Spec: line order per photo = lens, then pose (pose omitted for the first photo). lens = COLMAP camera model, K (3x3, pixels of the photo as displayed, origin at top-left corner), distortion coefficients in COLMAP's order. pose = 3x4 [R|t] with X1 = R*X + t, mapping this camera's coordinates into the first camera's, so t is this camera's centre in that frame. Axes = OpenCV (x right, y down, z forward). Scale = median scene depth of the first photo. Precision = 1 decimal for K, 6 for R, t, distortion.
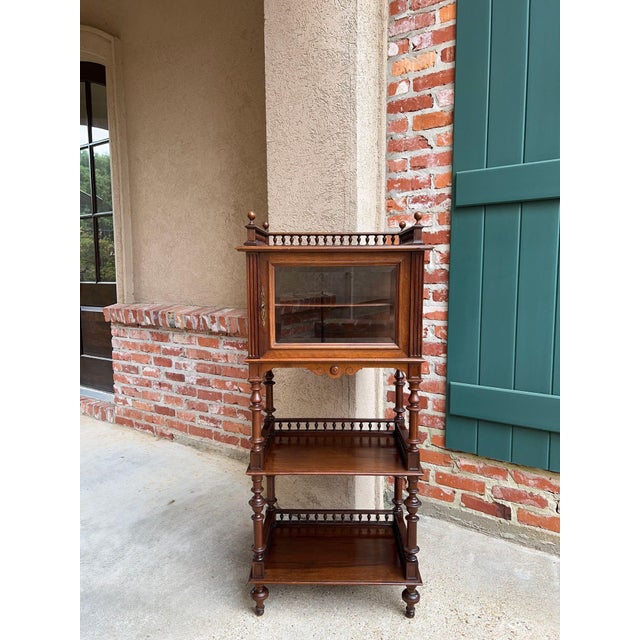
lens RADIAL K [[480.7, 0, 319.6], [0, 480.7, 323.4], [0, 0, 1]] dist [0.056527, -0.064969]
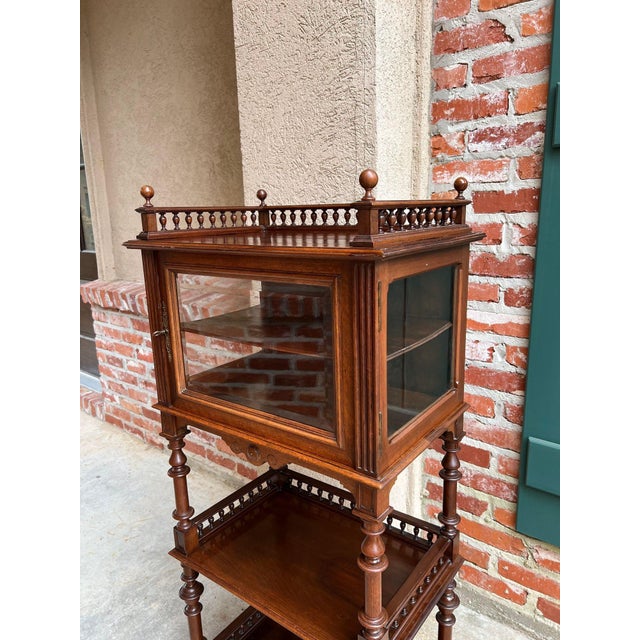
lens RADIAL K [[487.9, 0, 321.6], [0, 487.9, 326.8], [0, 0, 1]] dist [0.011630, -0.001773]
pose [[0.995139, 0.003478, -0.098416, 0.048074], [0.008352, 0.992794, 0.119543, -0.071707], [0.098122, -0.119784, 0.987939, 0.267700]]
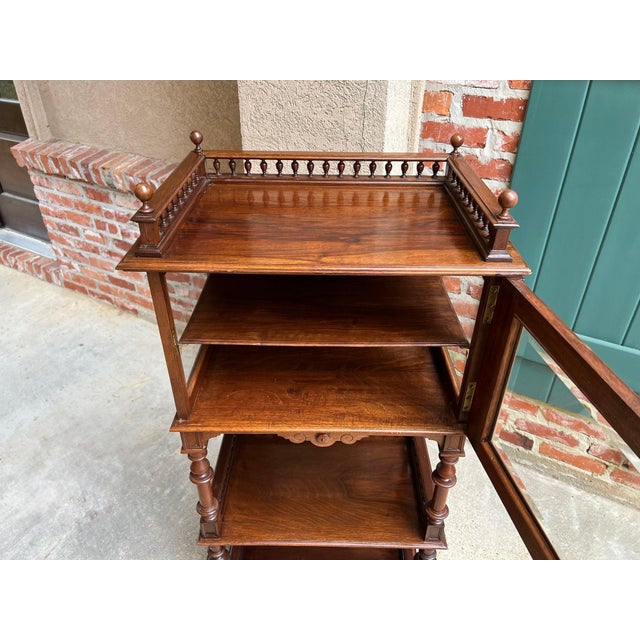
lens RADIAL K [[482.4, 0, 321.5], [0, 482.4, 318.6], [0, 0, 1]] dist [0.046350, -0.046545]
pose [[0.997445, -0.029318, 0.065145, -0.037033], [-0.002645, 0.896125, 0.443794, -0.157593], [-0.071389, -0.442832, 0.893758, 0.226635]]
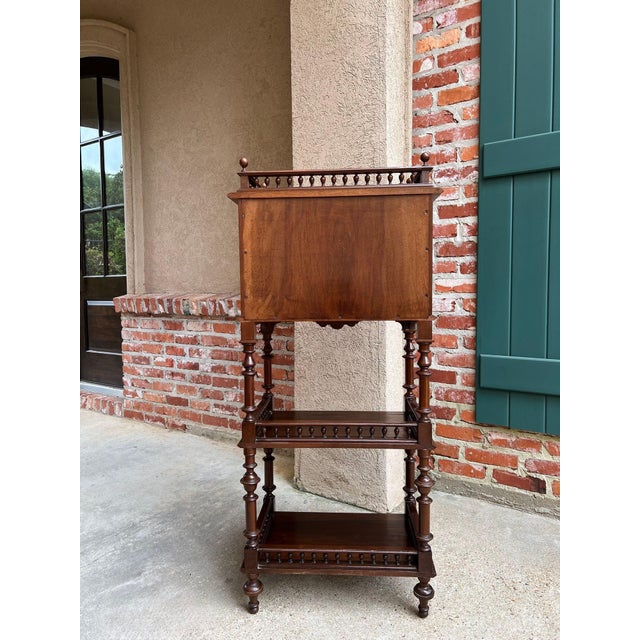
lens RADIAL K [[481.6, 0, 320.0], [0, 481.6, 316.6], [0, 0, 1]] dist [0.051837, -0.063802]
pose [[0.999797, -0.005583, 0.019353, -0.055846], [0.006433, 0.999005, -0.044139, 0.062559], [-0.019087, 0.044255, 0.998838, 0.008797]]
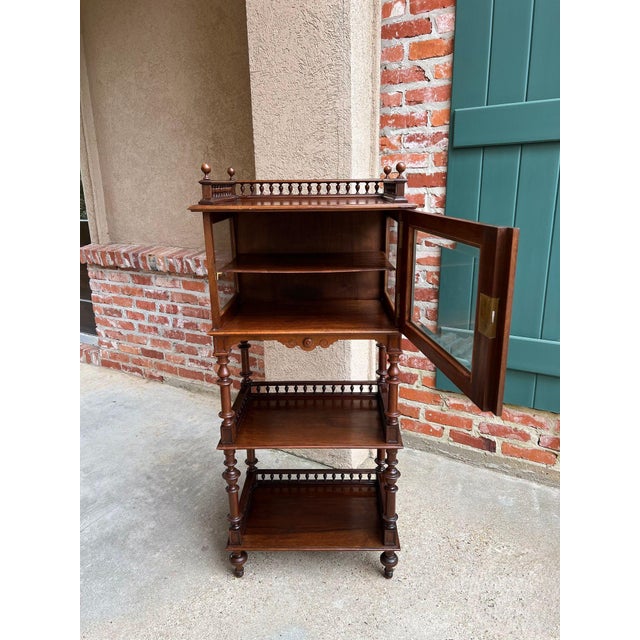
lens RADIAL K [[482.2, 0, 323.7], [0, 482.2, 325.6], [0, 0, 1]] dist [0.044834, -0.043602]
pose [[0.997951, -0.027980, 0.057537, -0.028008], [0.018120, 0.986086, 0.165244, -0.039829], [-0.061360, -0.163863, 0.984573, 0.008052]]
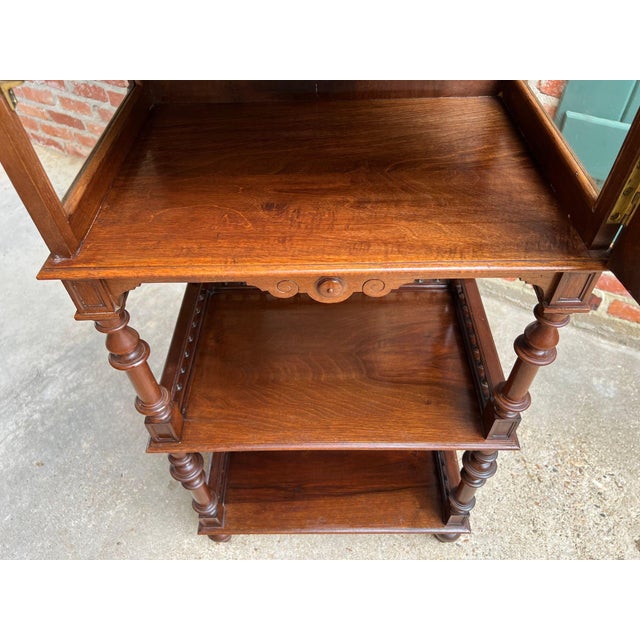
lens RADIAL K [[486.0, 0, 320.0], [0, 486.0, 320.0], [0, 0, 1]] dist [0.047604, -0.051248]
pose [[0.996669, -0.071201, 0.039769, -0.028846], [0.027551, 0.752920, 0.657535, -0.049643], [-0.076760, -0.654249, 0.752374, 0.339791]]
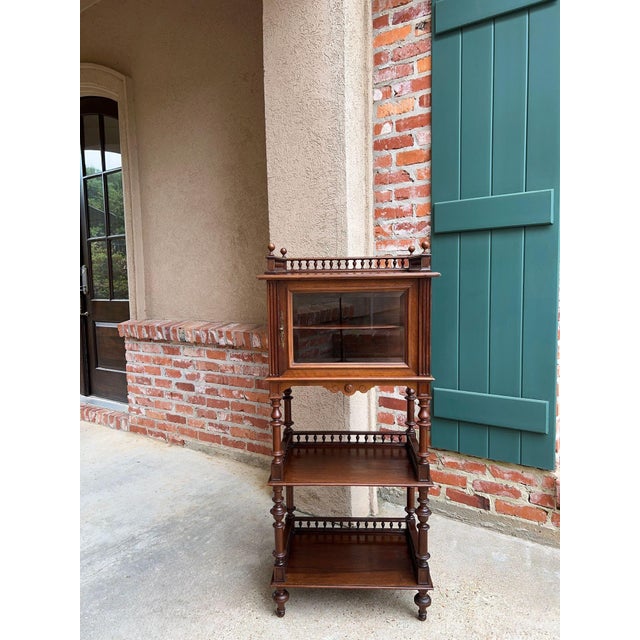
lens RADIAL K [[480.7, 0, 319.6], [0, 480.7, 323.4], [0, 0, 1]] dist [0.056527, -0.064969]
pose [[0.999859, -0.016330, -0.004025, 0.008639], [0.016261, 0.999733, -0.016431, -0.010490], [0.004292, 0.016364, 0.999857, -0.092118]]
